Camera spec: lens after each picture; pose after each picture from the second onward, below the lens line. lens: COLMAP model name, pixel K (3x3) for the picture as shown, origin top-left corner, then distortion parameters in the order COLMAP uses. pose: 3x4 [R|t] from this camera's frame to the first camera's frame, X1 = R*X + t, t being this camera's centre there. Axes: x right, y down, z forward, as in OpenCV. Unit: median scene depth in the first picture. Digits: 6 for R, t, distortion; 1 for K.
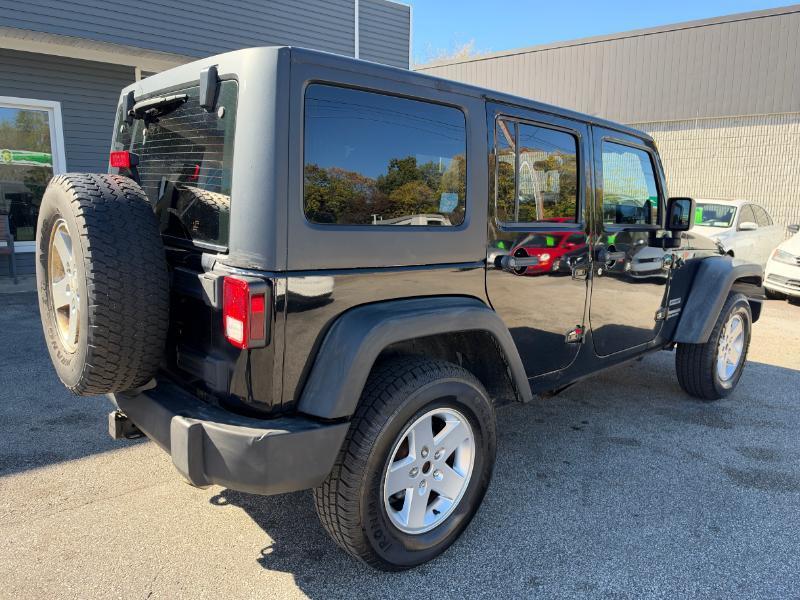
lens RADIAL K [[582.5, 0, 400.9], [0, 582.5, 299.7], [0, 0, 1]] dist [0.003946, -0.018214]
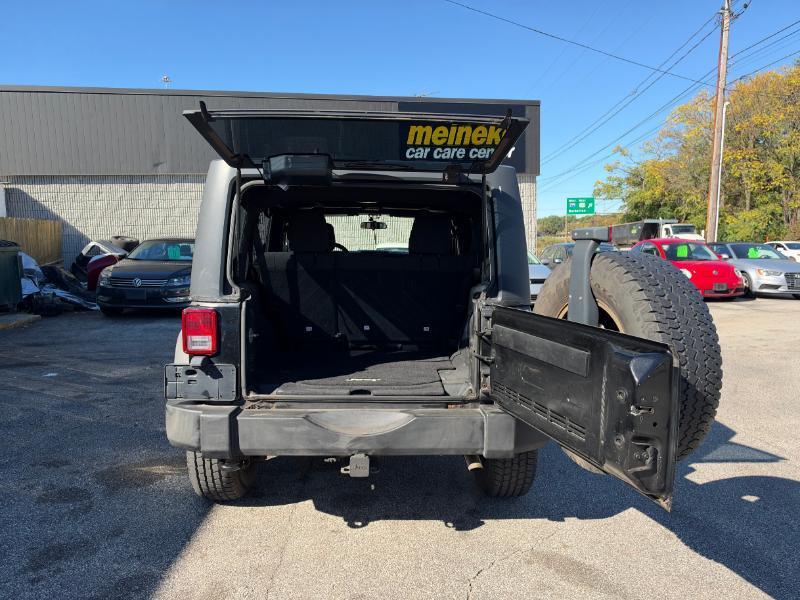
lens RADIAL K [[582.5, 0, 403.1], [0, 582.5, 297.5], [0, 0, 1]] dist [0.003946, -0.018214]
pose [[0.633621, -0.101292, 0.766984, -0.913803], [0.152186, 0.988340, 0.004801, -0.070497], [-0.758528, 0.113682, 0.641648, 0.132405]]
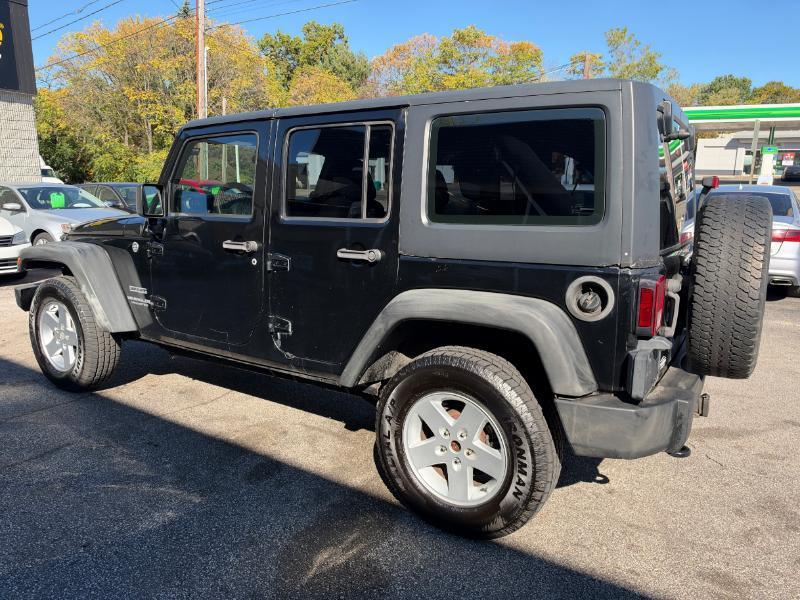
lens RADIAL K [[582.5, 0, 399.6], [0, 582.5, 299.3], [0, 0, 1]] dist [0.003946, -0.018214]
pose [[-0.288435, -0.214131, 0.933249, -0.991542], [0.143827, 0.953925, 0.263327, -0.284874], [-0.946636, 0.210179, -0.244347, 1.331880]]
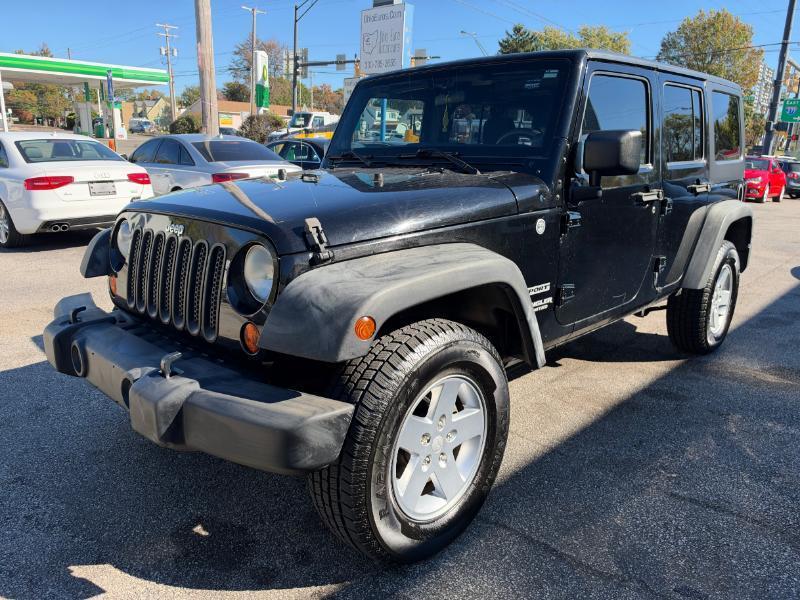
lens RADIAL K [[582.5, 0, 399.6], [0, 582.5, 297.0], [0, 0, 1]] dist [0.003946, -0.018214]
pose [[-0.995772, -0.017192, -0.090235, 0.467445], [-0.052796, 0.910982, 0.409054, -0.370843], [0.075170, 0.412089, -0.908038, 2.215249]]
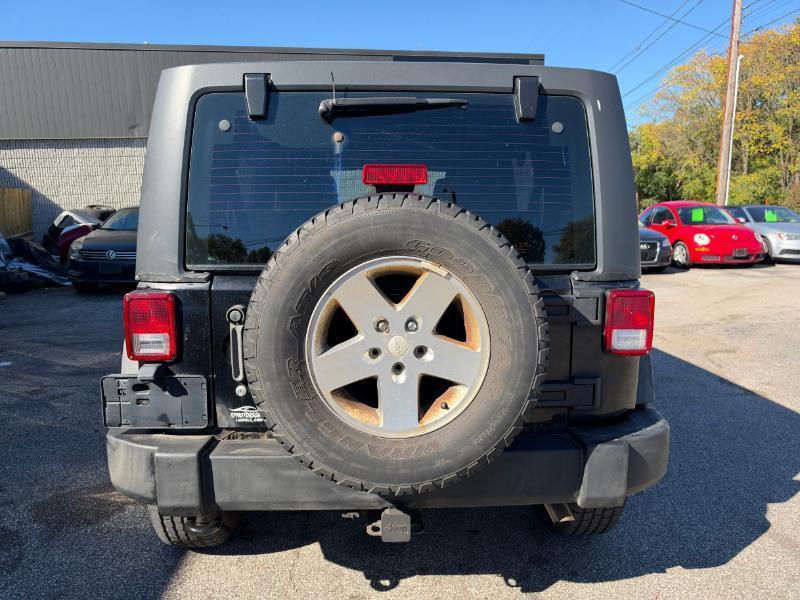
lens RADIAL K [[582.5, 0, 400.6], [0, 582.5, 298.5], [0, 0, 1]] dist [0.003946, -0.018214]
pose [[0.622815, -0.150217, 0.767812, -0.736154], [0.163850, 0.984675, 0.059736, -0.083576], [-0.765019, 0.088601, 0.637884, 0.357253]]
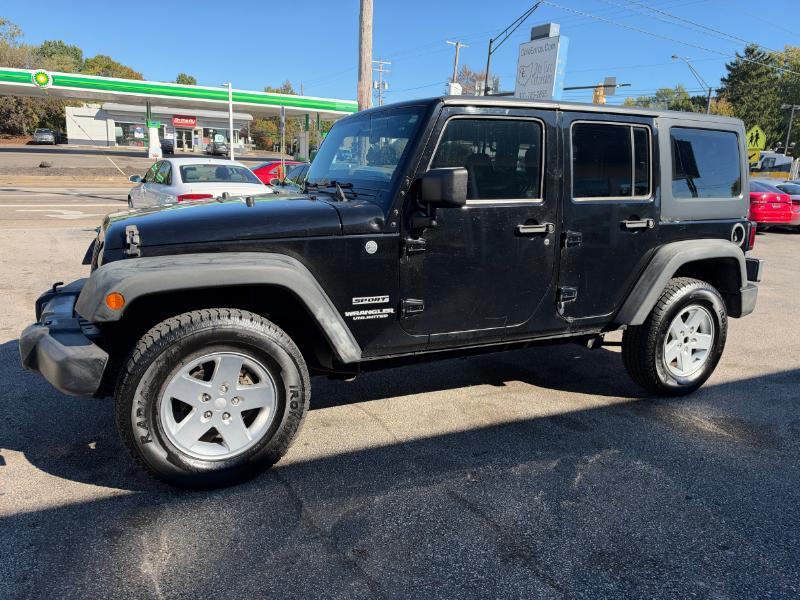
lens RADIAL K [[582.5, 0, 402.1], [0, 582.5, 301.5], [0, 0, 1]] dist [0.003946, -0.018214]
pose [[-0.966785, -0.110399, 0.230519, -0.034758], [-0.013404, 0.922563, 0.385613, -0.421029], [-0.255239, 0.369715, -0.893400, 2.321975]]
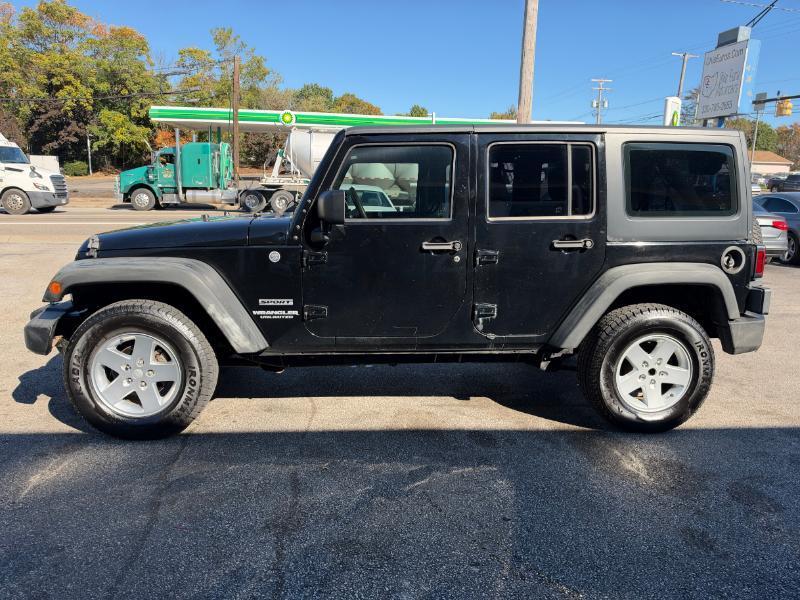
lens RADIAL K [[582.5, 0, 399.5], [0, 582.5, 296.2], [0, 0, 1]] dist [0.003946, -0.018214]
pose [[-0.808061, -0.148100, 0.570179, -0.560101], [0.063519, 0.940337, 0.334264, -0.424213], [-0.585664, 0.306323, -0.750442, 2.186846]]
